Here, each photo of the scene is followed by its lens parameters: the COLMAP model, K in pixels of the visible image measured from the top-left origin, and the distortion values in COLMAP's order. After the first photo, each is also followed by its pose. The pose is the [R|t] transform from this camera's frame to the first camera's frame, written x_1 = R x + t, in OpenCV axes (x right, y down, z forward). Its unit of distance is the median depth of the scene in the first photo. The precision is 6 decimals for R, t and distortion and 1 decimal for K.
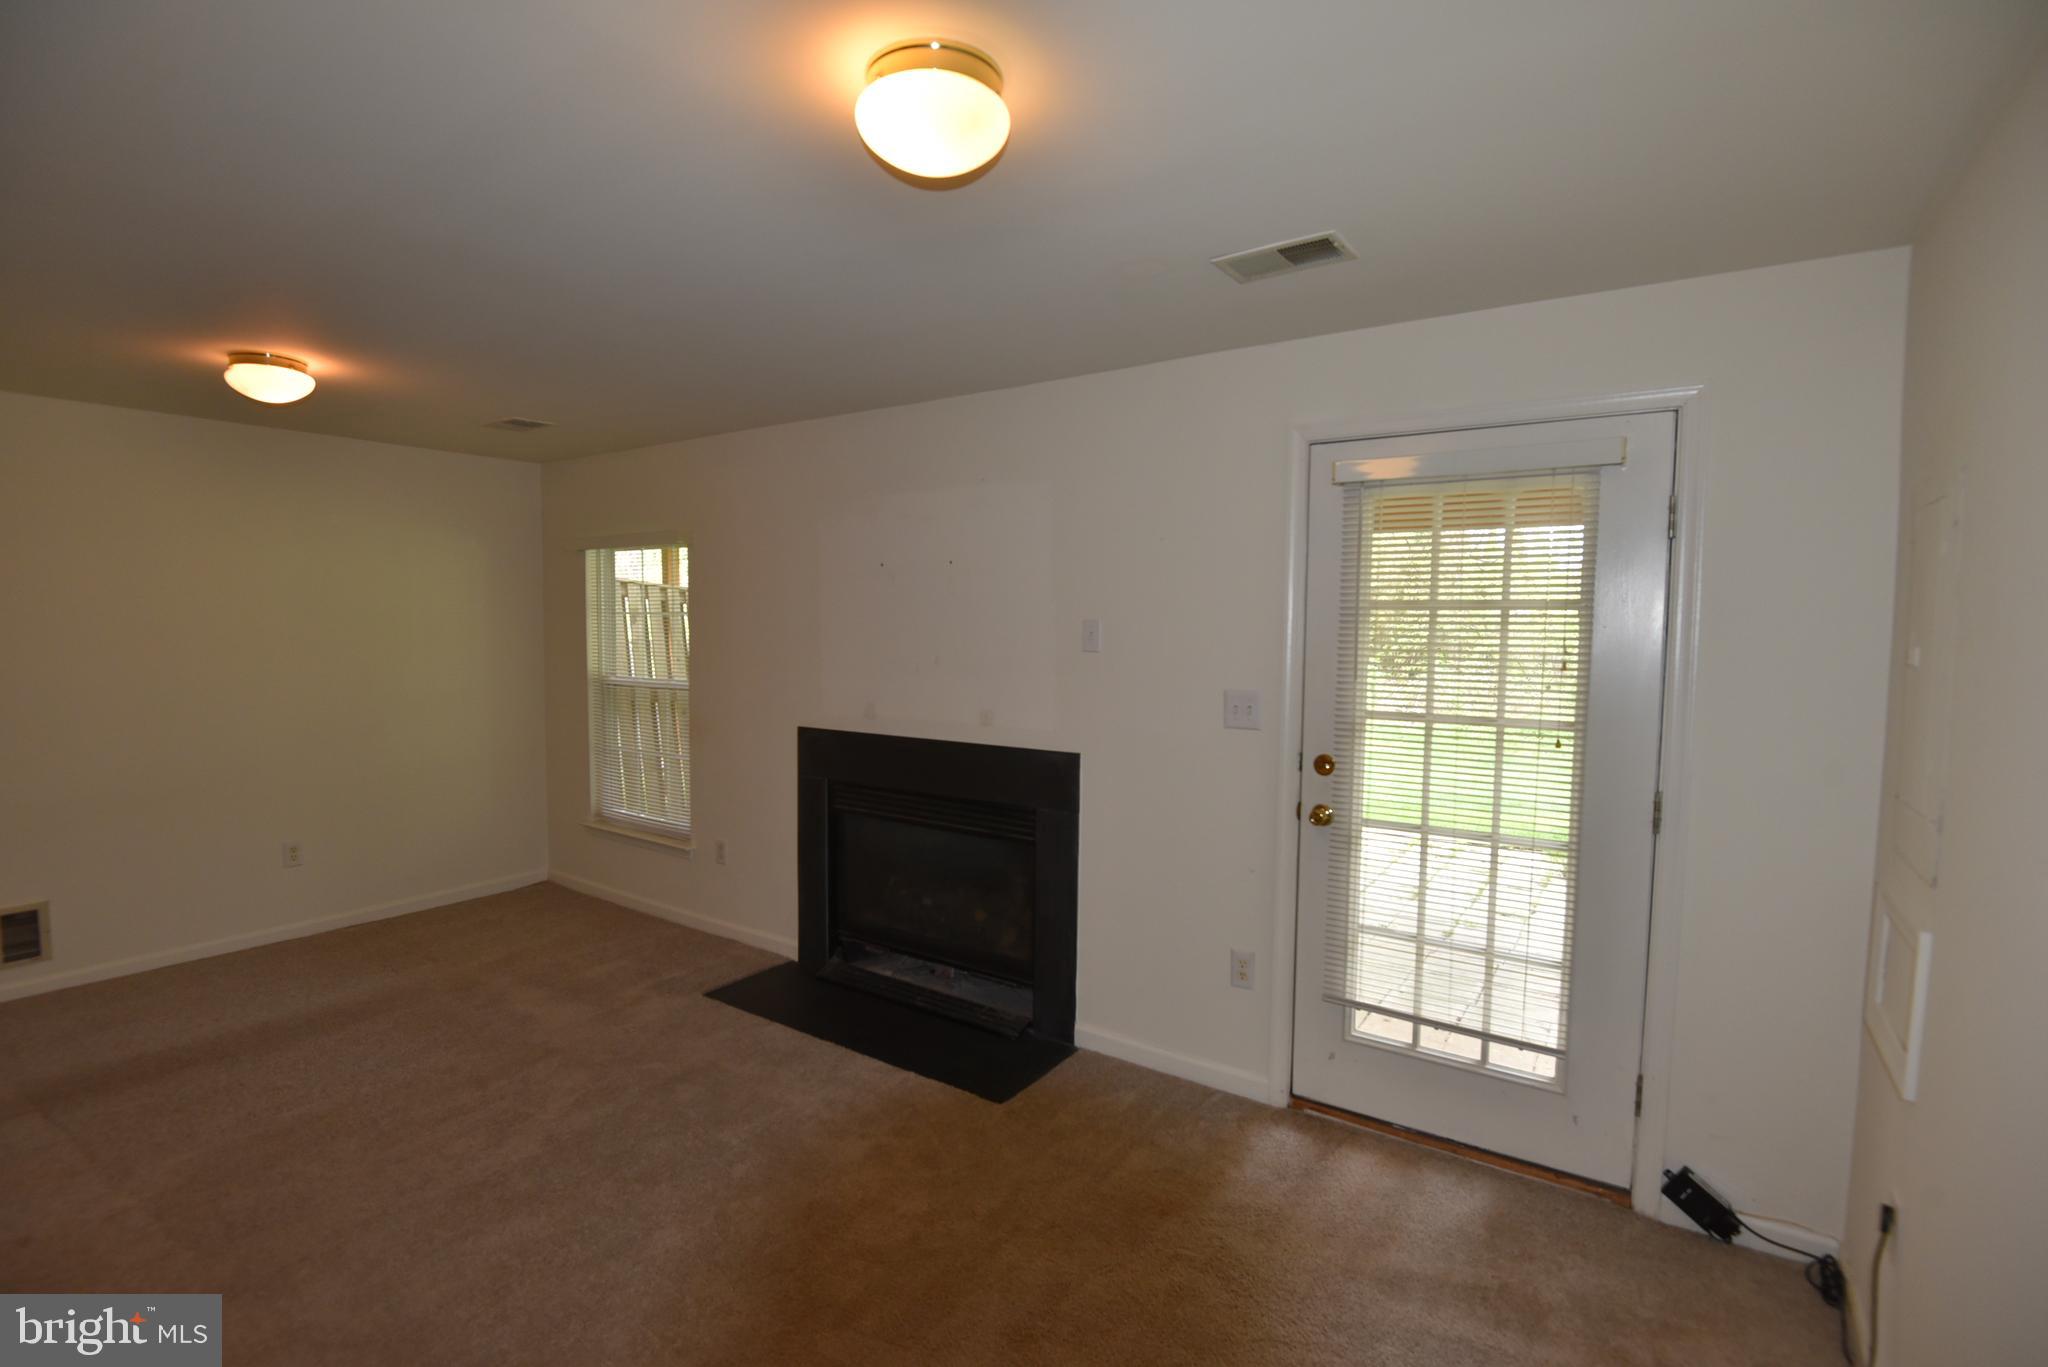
lens RADIAL K [[947.5, 0, 1017.1], [0, 947.5, 681.5], [0, 0, 1]] dist [-0.013484, -0.005049]
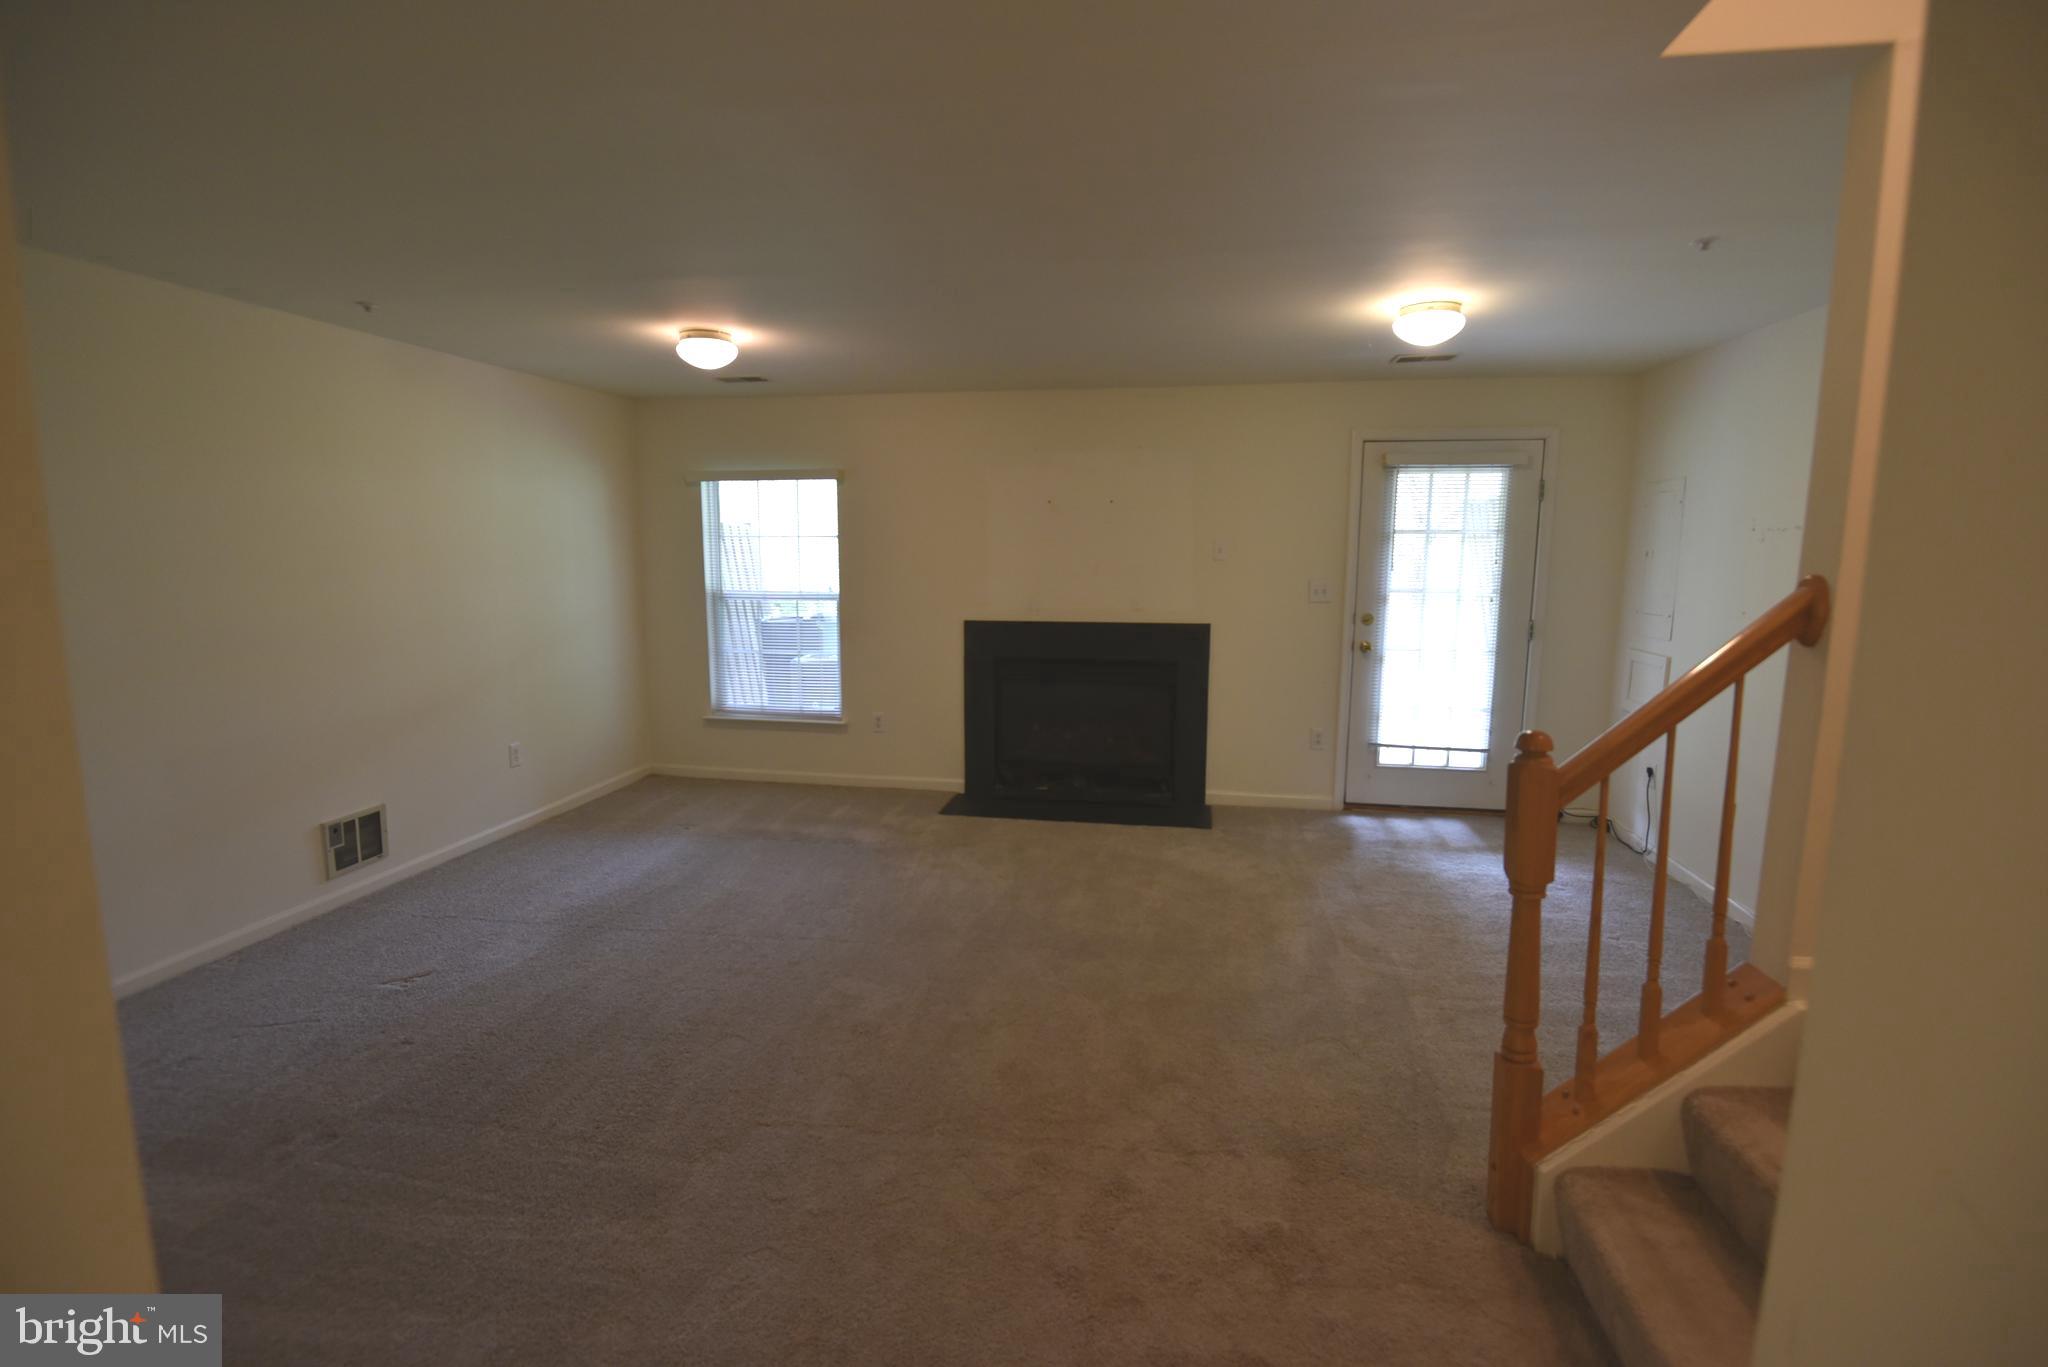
lens RADIAL K [[947.5, 0, 1028.8], [0, 947.5, 681.2], [0, 0, 1]] dist [-0.013484, -0.005049]
pose [[0.908341, -0.064514, 0.413225, -0.891305], [0.030909, 0.995684, 0.087507, 0.022806], [-0.417087, -0.066714, 0.906415, -0.340810]]
